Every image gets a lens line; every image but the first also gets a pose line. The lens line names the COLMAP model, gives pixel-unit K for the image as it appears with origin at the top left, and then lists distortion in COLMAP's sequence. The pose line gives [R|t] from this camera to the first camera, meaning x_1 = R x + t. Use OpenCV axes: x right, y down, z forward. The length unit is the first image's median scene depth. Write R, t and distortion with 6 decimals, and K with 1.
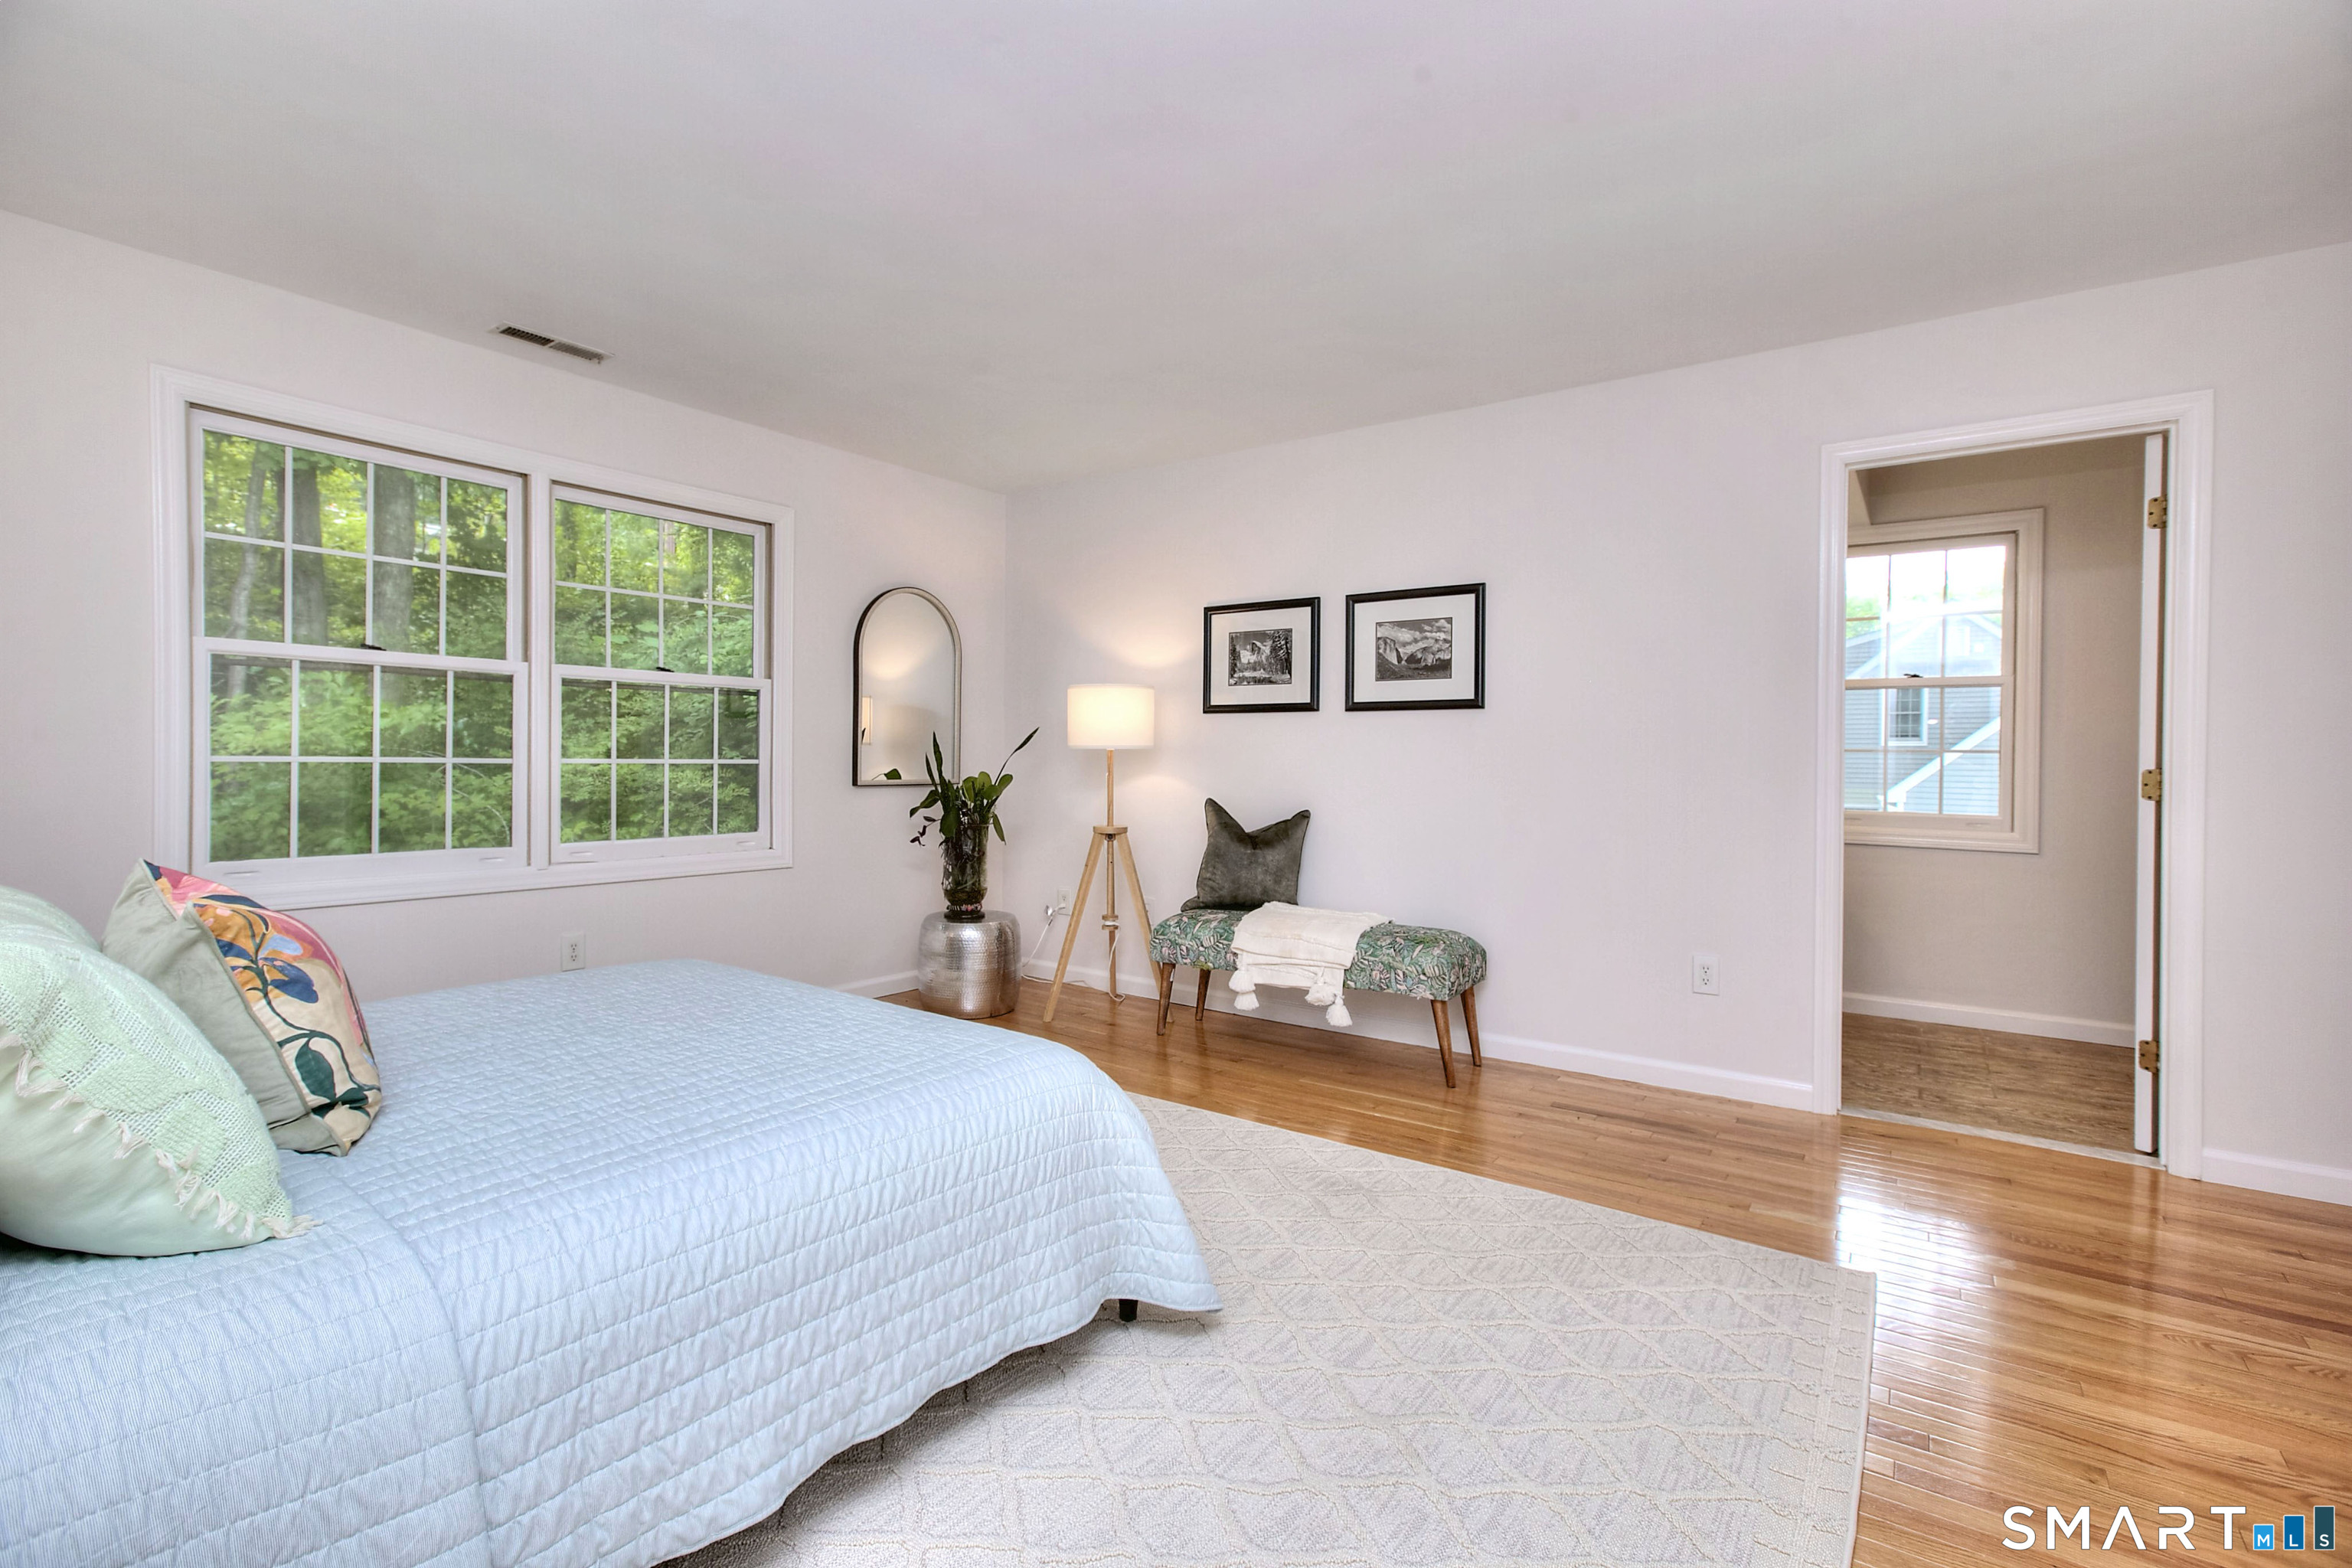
lens RADIAL K [[1090.6, 0, 1196.0], [0, 1090.6, 754.9], [0, 0, 1]] dist [-0.000172, -0.000048]
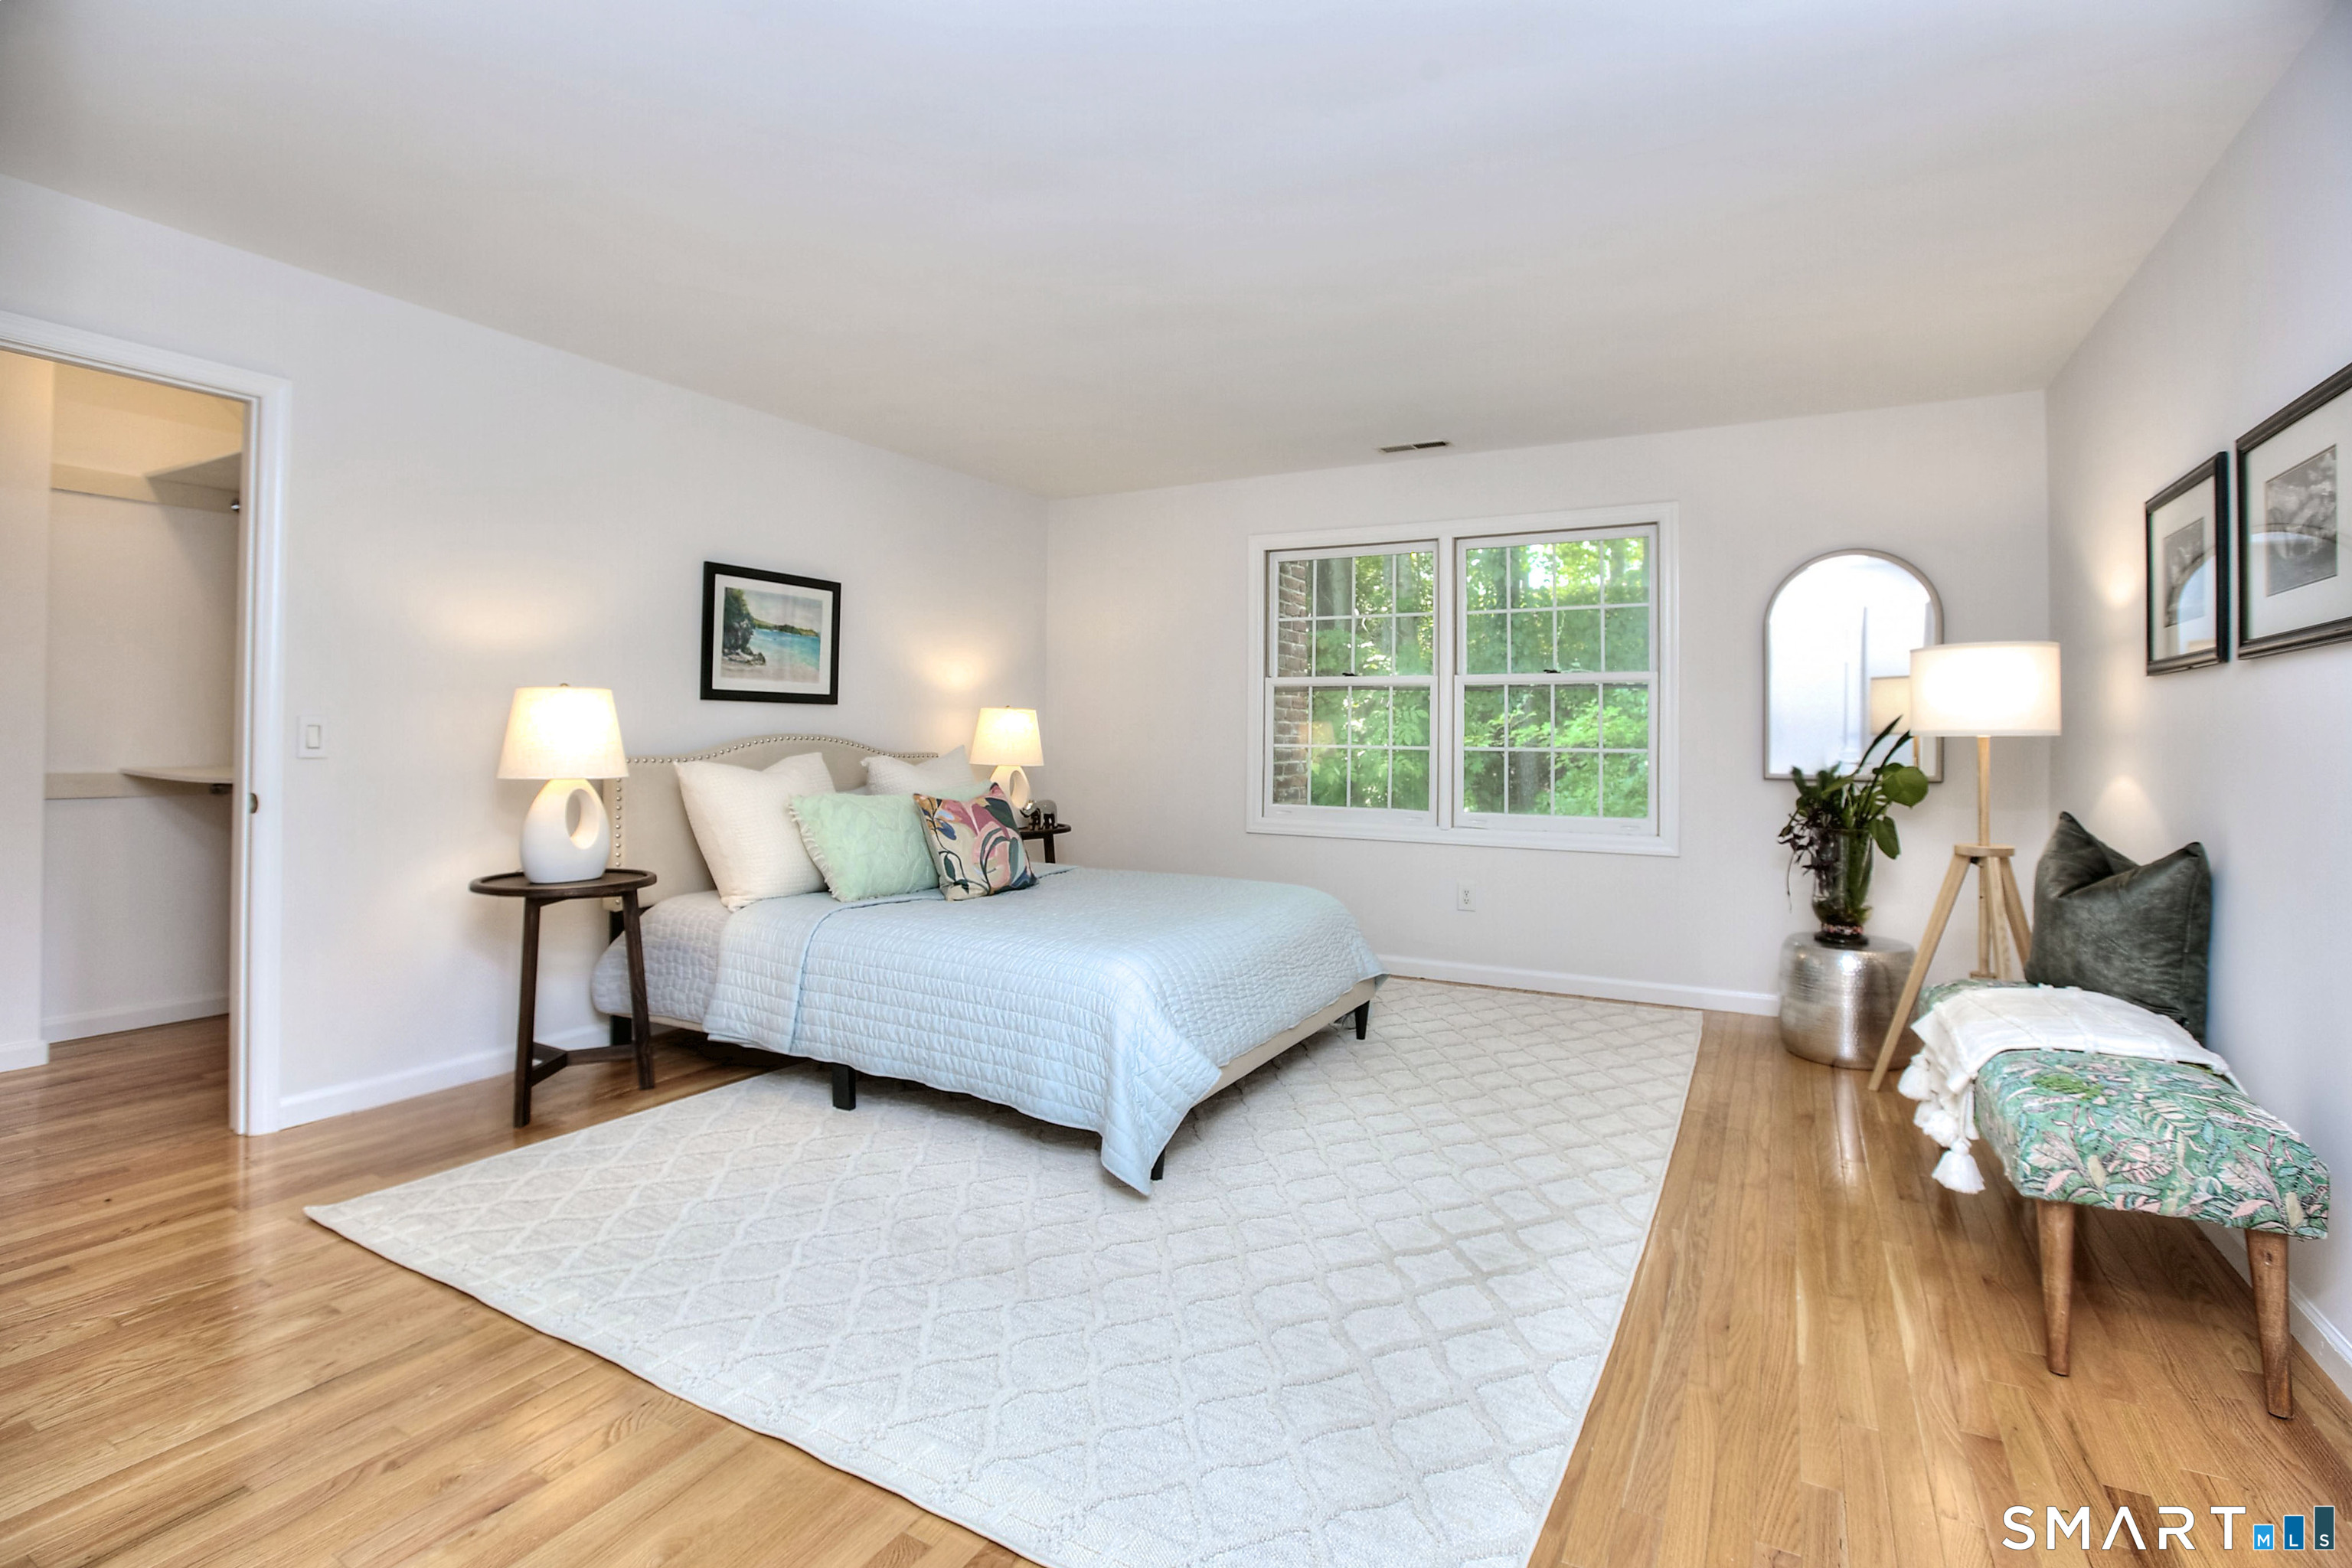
lens RADIAL K [[1090.6, 0, 1196.0], [0, 1090.6, 754.9], [0, 0, 1]] dist [-0.000172, -0.000048]
pose [[0.128695, 0.007569, -0.991655, 0.714885], [-0.007749, 0.999948, 0.006627, 0.007183], [0.991654, 0.006831, 0.128747, 0.521260]]
